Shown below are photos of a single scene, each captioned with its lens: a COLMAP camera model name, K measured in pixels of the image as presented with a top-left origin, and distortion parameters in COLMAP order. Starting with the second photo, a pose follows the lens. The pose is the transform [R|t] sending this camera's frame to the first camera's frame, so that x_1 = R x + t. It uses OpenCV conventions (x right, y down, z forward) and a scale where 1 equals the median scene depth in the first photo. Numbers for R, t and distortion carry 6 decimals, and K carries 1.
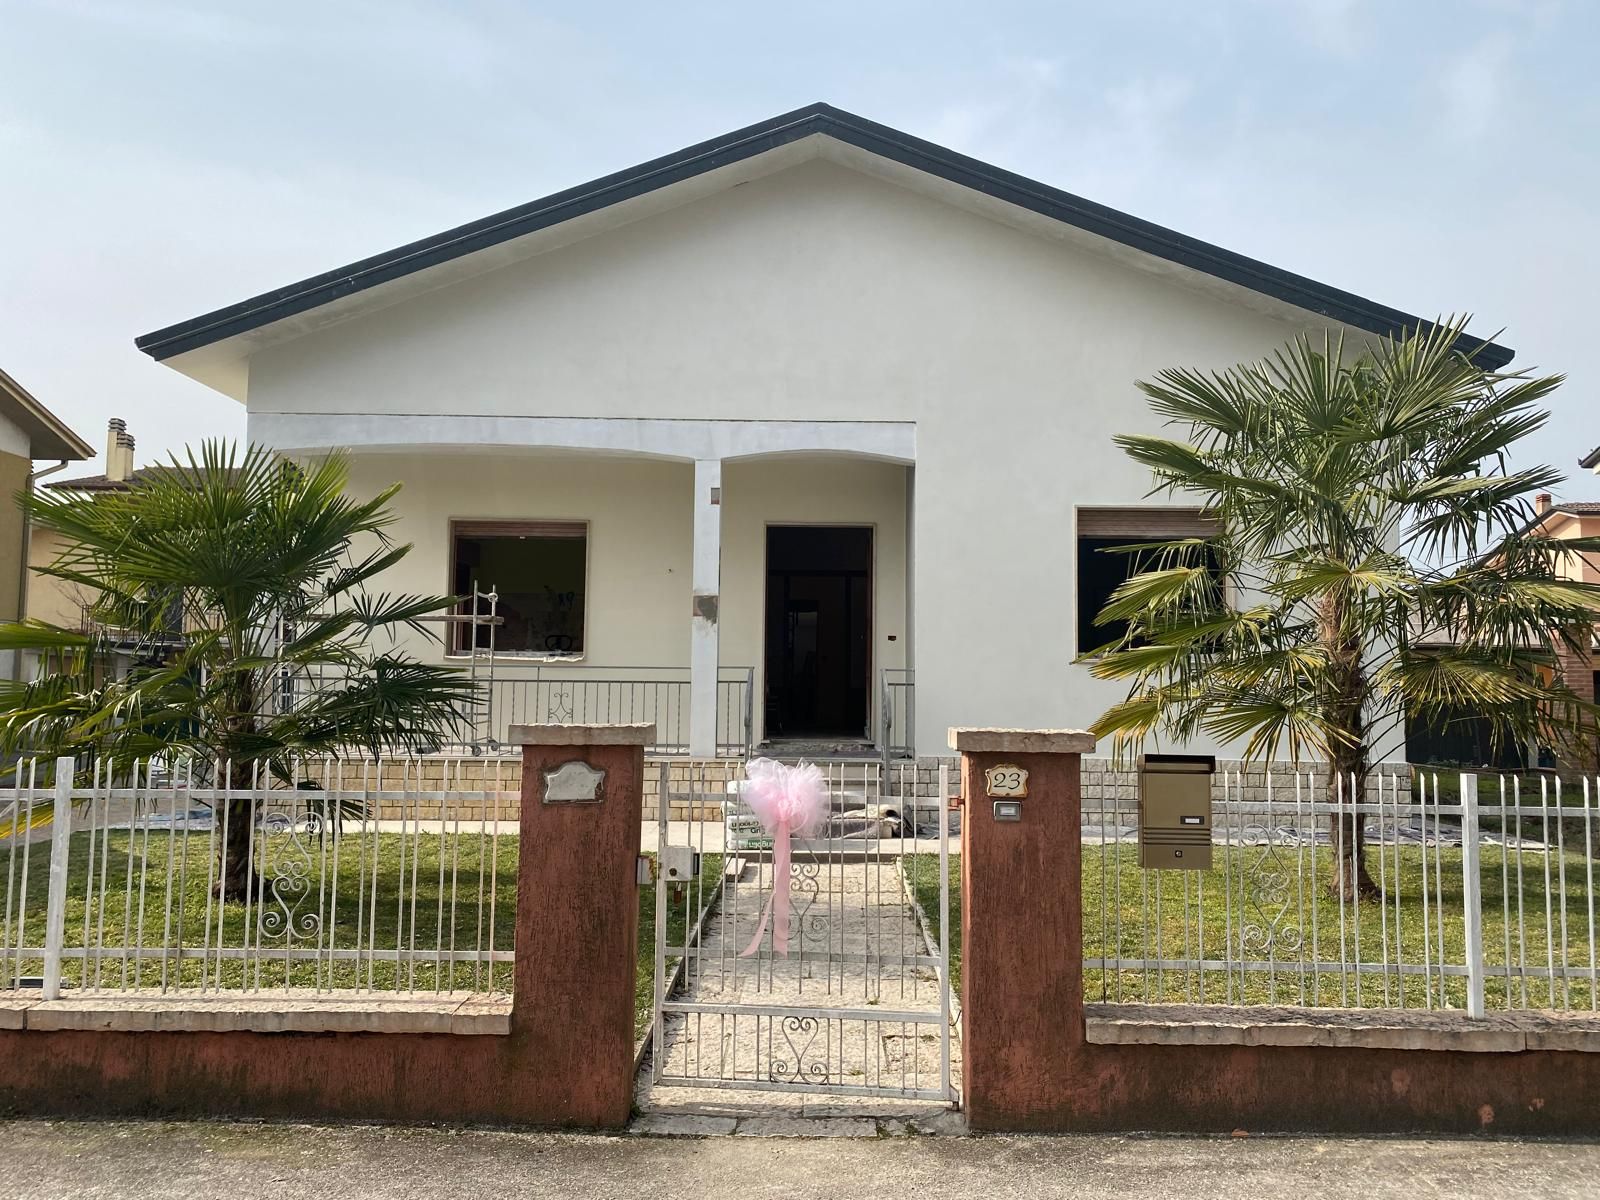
lens RADIAL K [[1298.8, 0, 802.8], [0, 1298.8, 563.1], [0, 0, 1]] dist [0.011164, 0.010476]
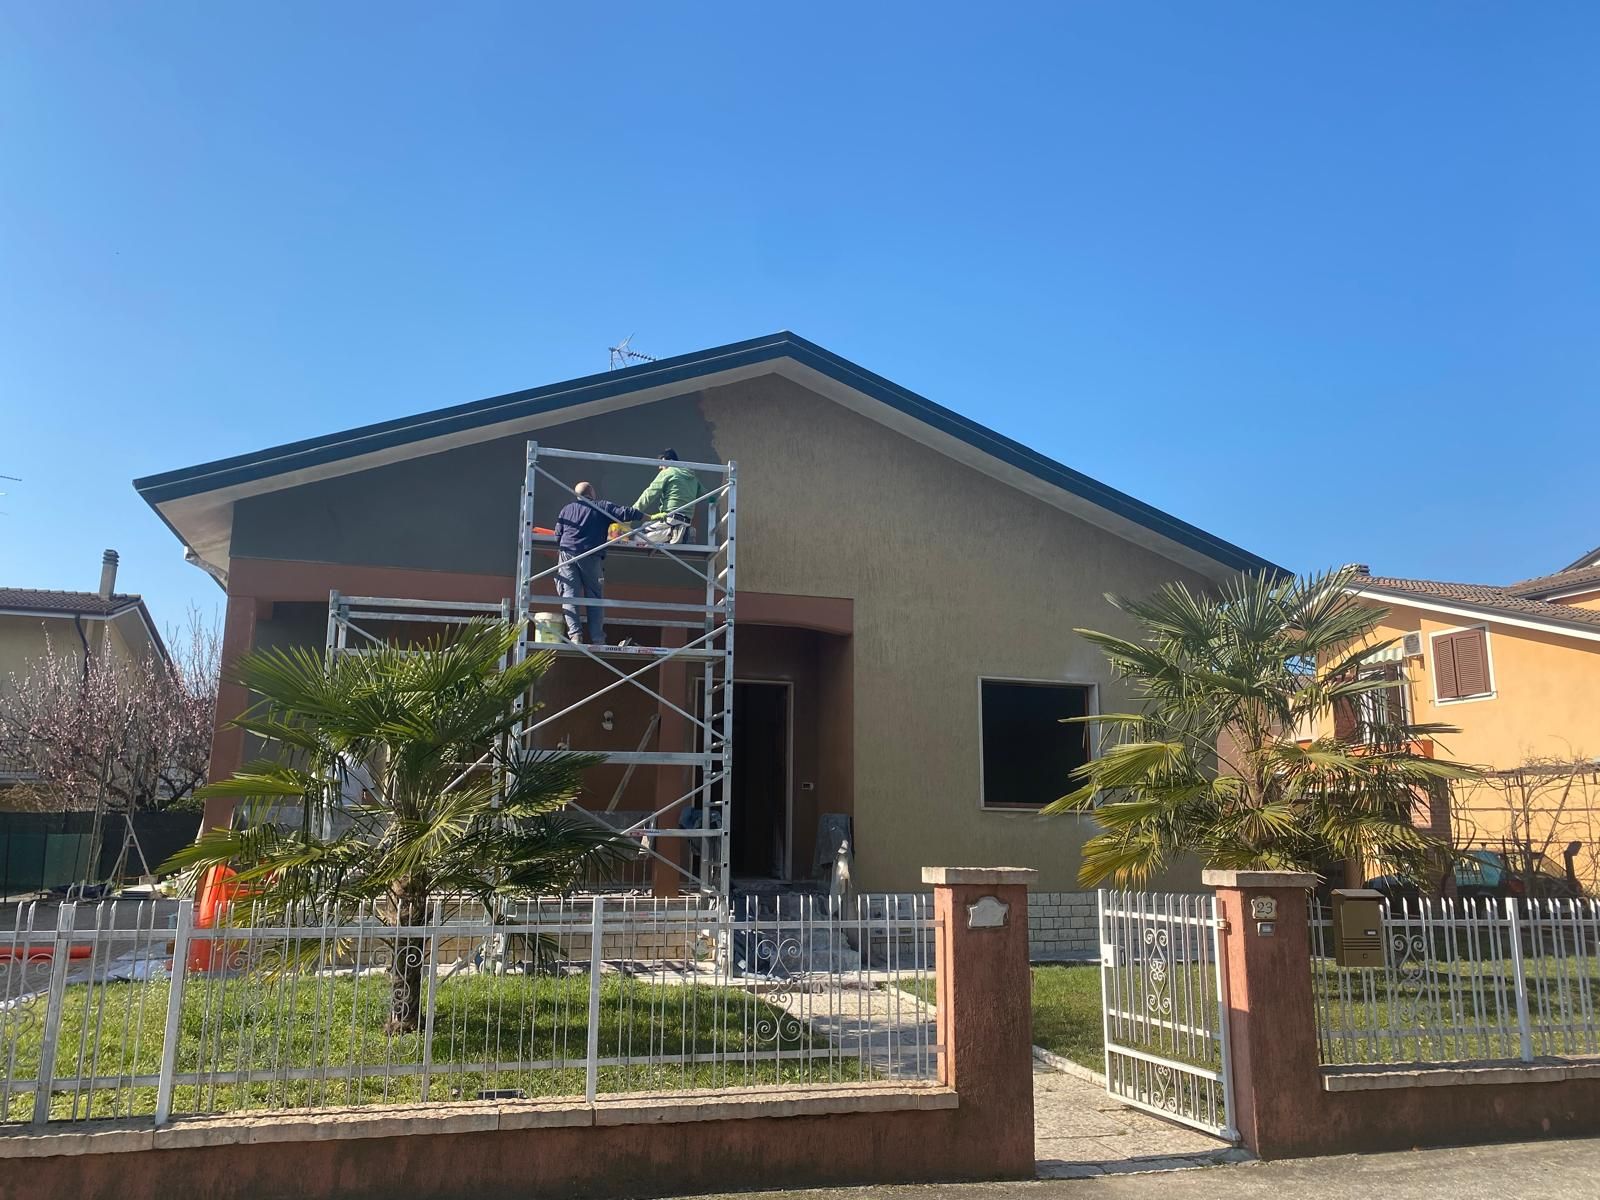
lens RADIAL K [[1235.5, 0, 800.0], [0, 1235.5, 600.0], [0, 0, 1]] dist [0.019799, -0.008075]
pose [[0.959083, 0.053479, 0.278029, -0.751029], [-0.031807, 0.996134, -0.081886, -0.042738], [-0.281333, 0.069692, 0.957076, -0.191788]]
